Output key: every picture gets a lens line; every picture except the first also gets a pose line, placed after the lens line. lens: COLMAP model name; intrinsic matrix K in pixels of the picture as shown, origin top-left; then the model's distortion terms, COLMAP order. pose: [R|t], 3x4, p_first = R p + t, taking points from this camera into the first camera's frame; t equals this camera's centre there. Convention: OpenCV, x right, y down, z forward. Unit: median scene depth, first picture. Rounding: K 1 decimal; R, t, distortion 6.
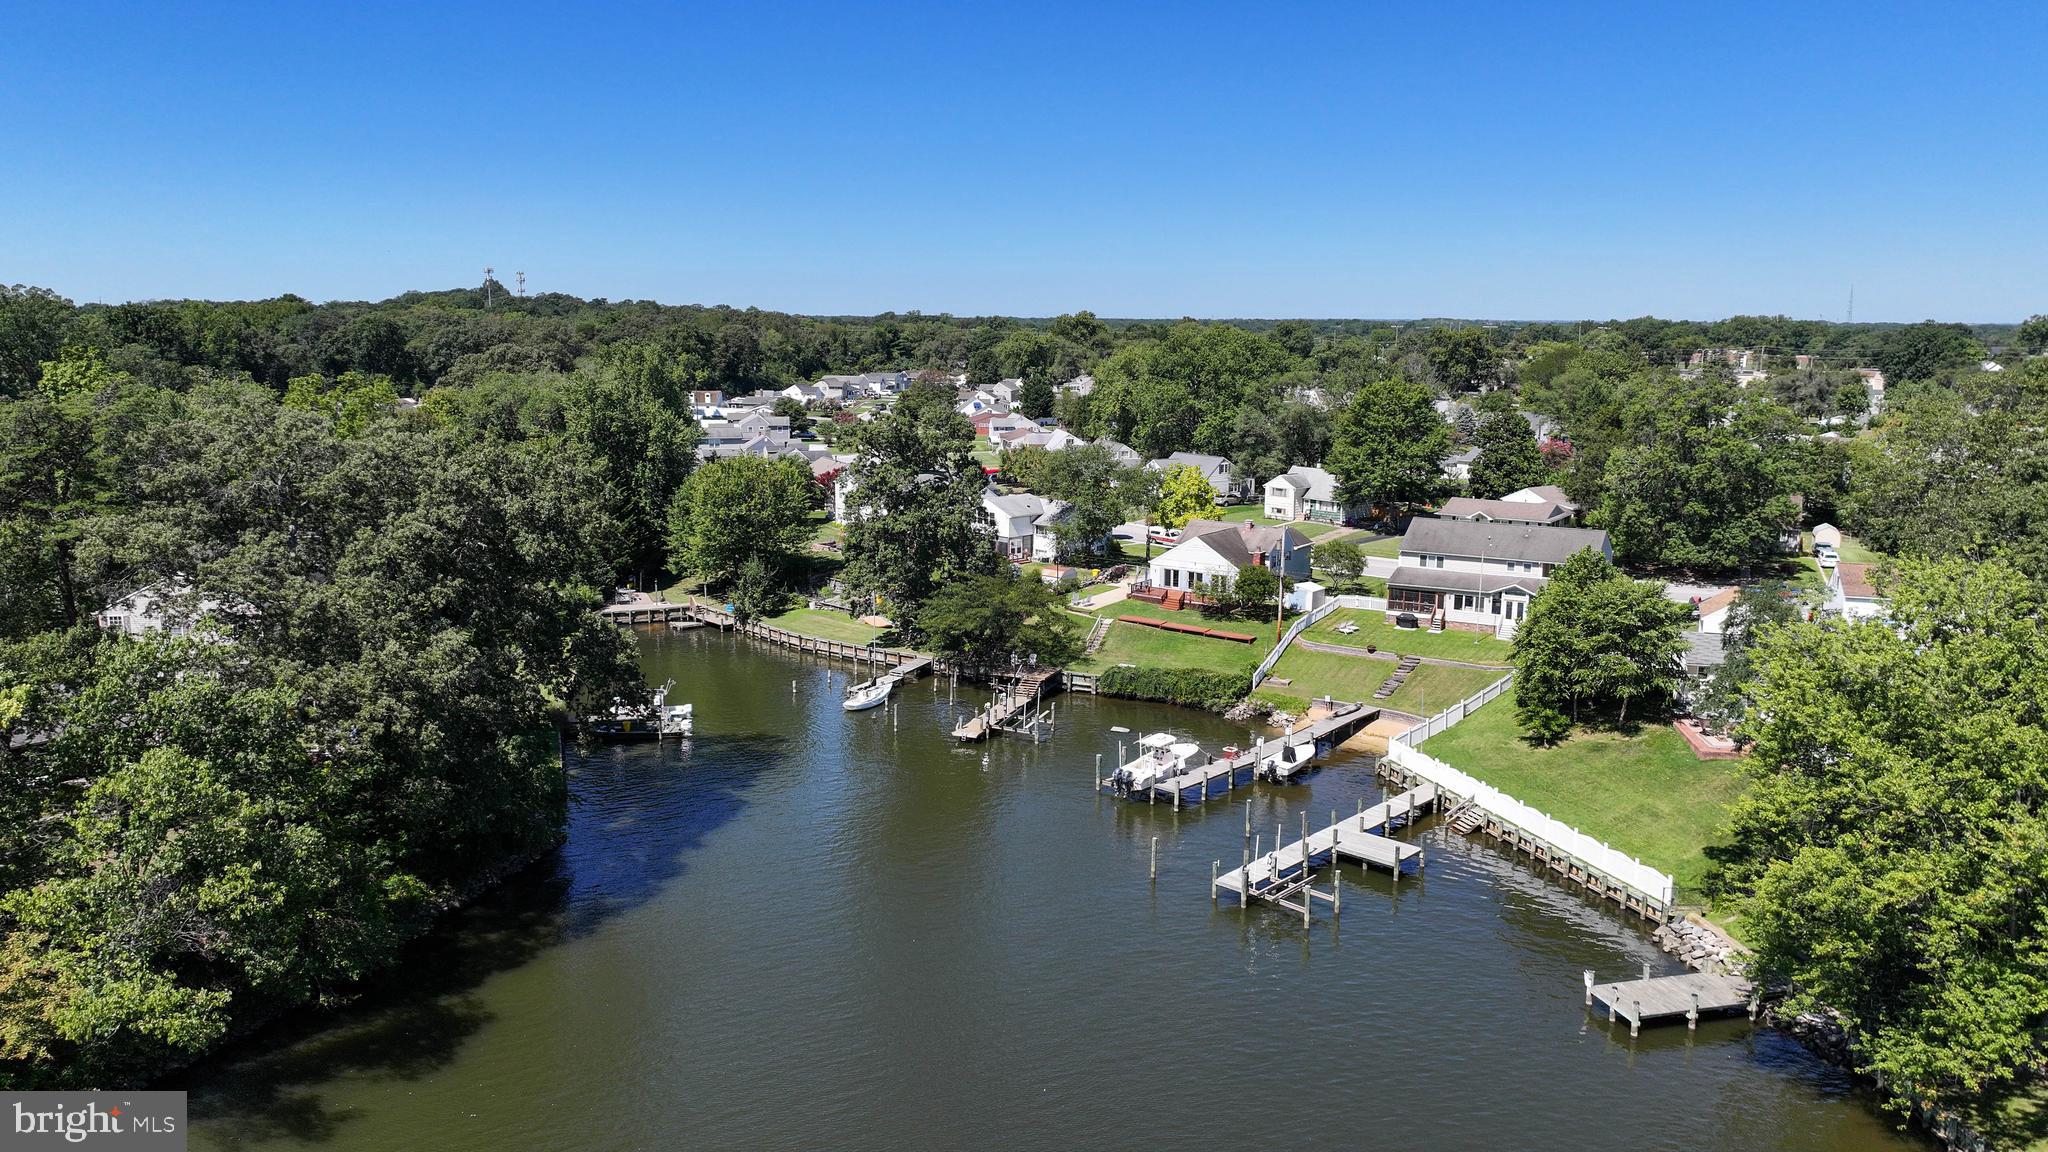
lens RADIAL K [[1437.4, 0, 1032.0], [0, 1437.4, 567.7], [0, 0, 1]] dist [0.008779, -0.000230]
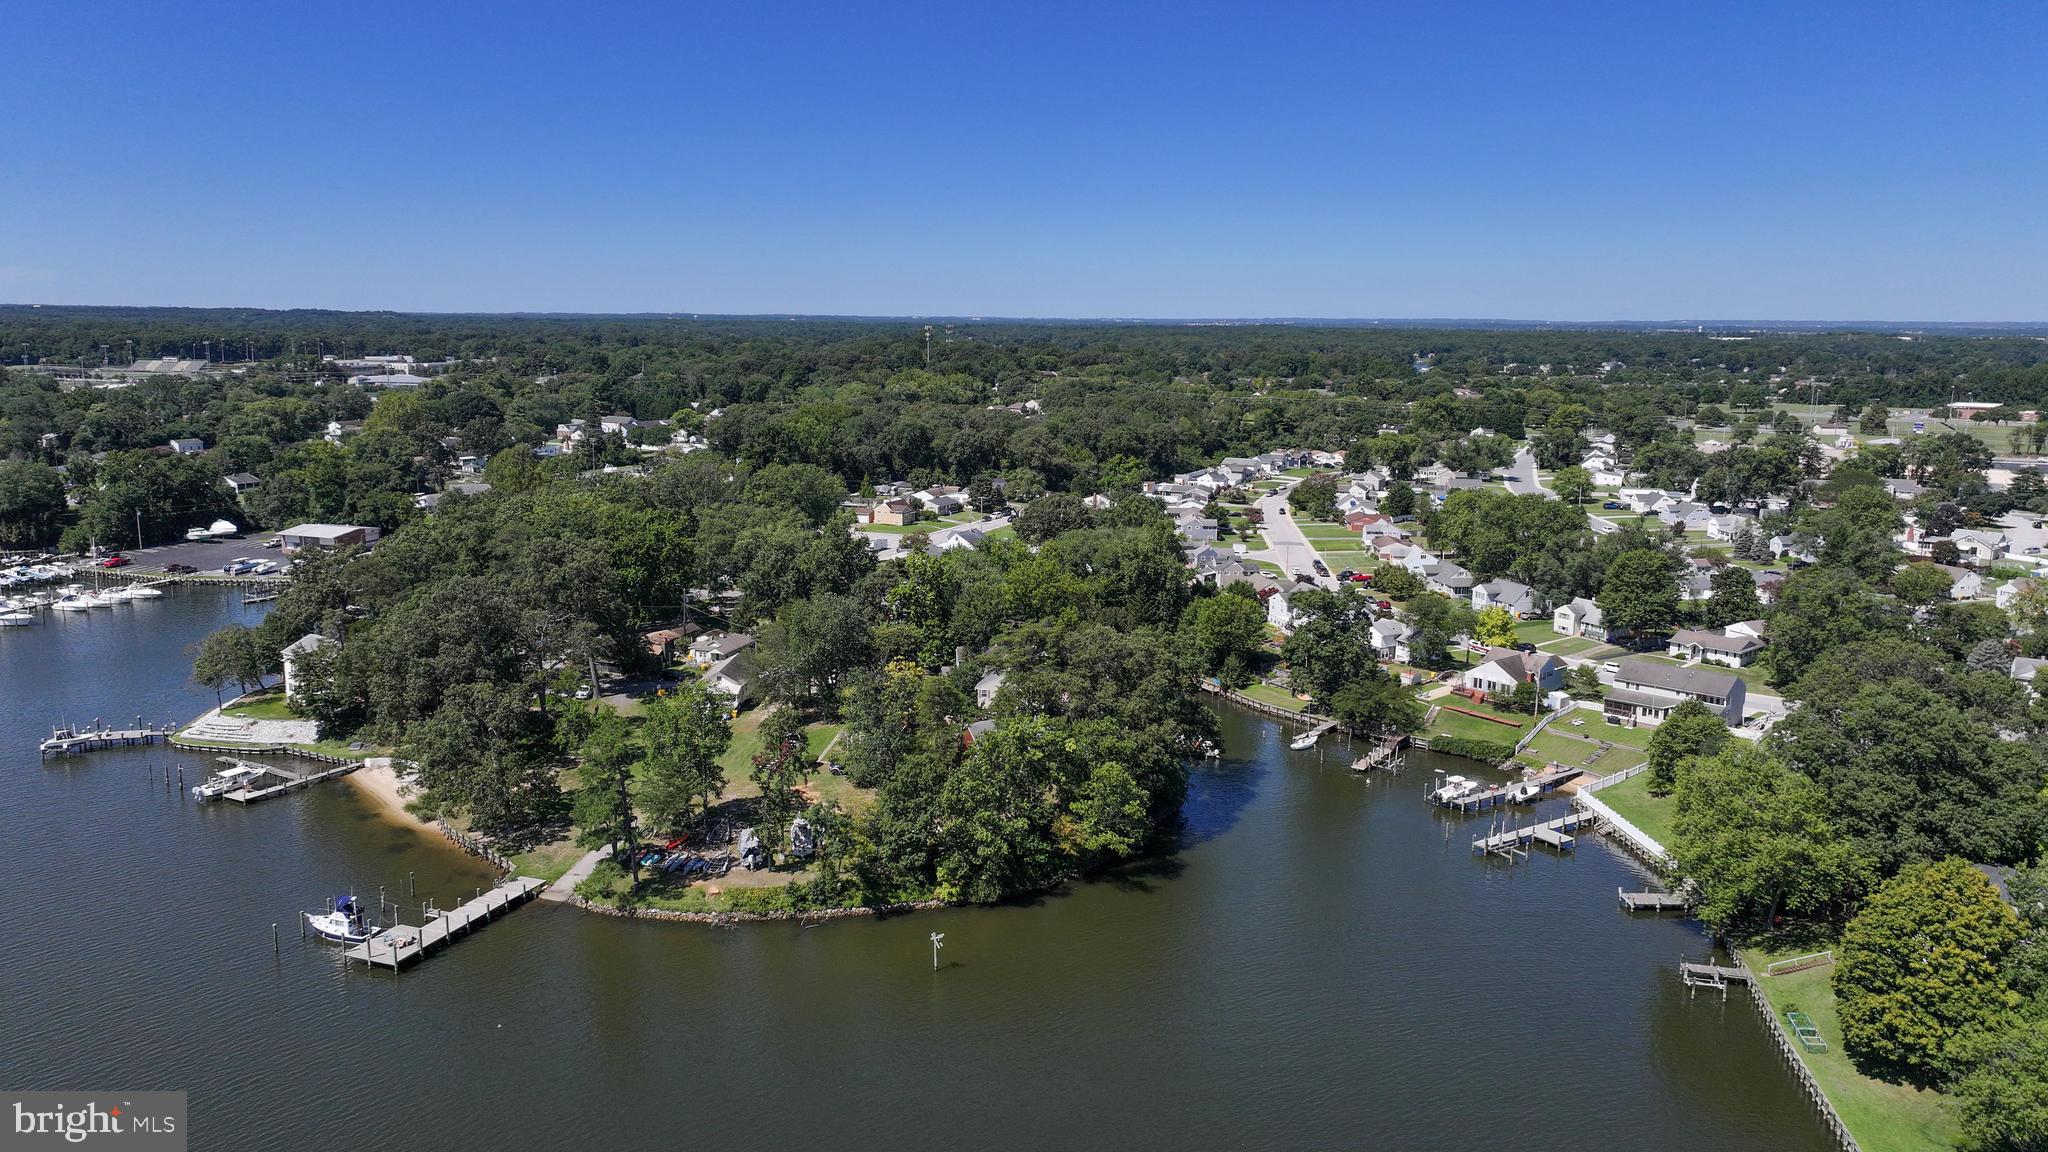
lens RADIAL K [[1437.4, 0, 1032.0], [0, 1437.4, 567.7], [0, 0, 1]] dist [0.008779, -0.000230]
pose [[0.970283, 0.042375, -0.238234, -0.018188], [-0.042161, 0.999093, 0.005998, -0.127396], [0.238272, 0.004224, 0.971189, -0.864788]]
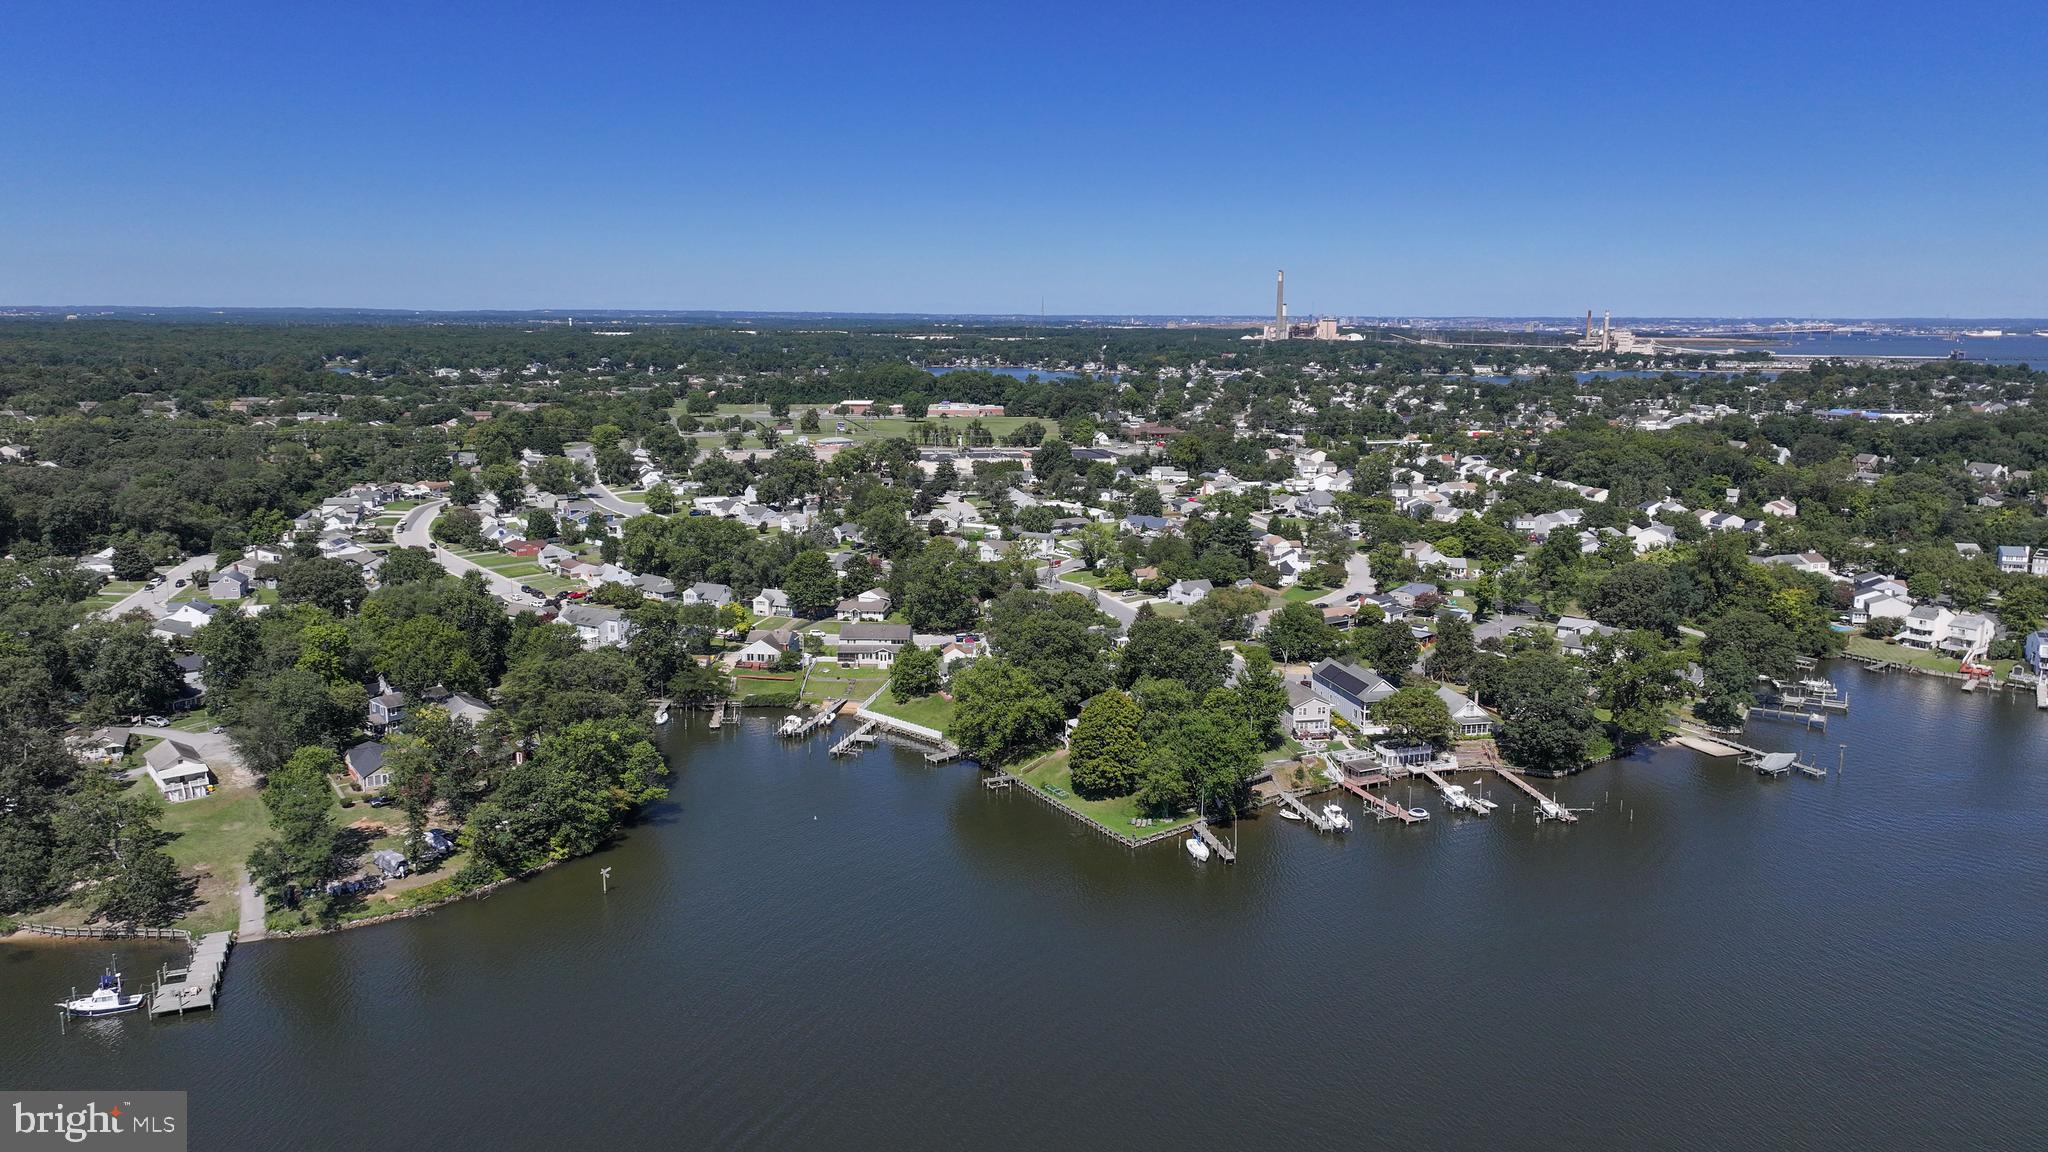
lens RADIAL K [[1437.4, 0, 1032.0], [0, 1437.4, 567.7], [0, 0, 1]] dist [0.008779, -0.000230]
pose [[0.878195, -0.084128, 0.470845, -0.673844], [0.080076, 0.996376, 0.028672, -0.190932], [-0.471551, 0.012524, 0.881750, -1.515797]]
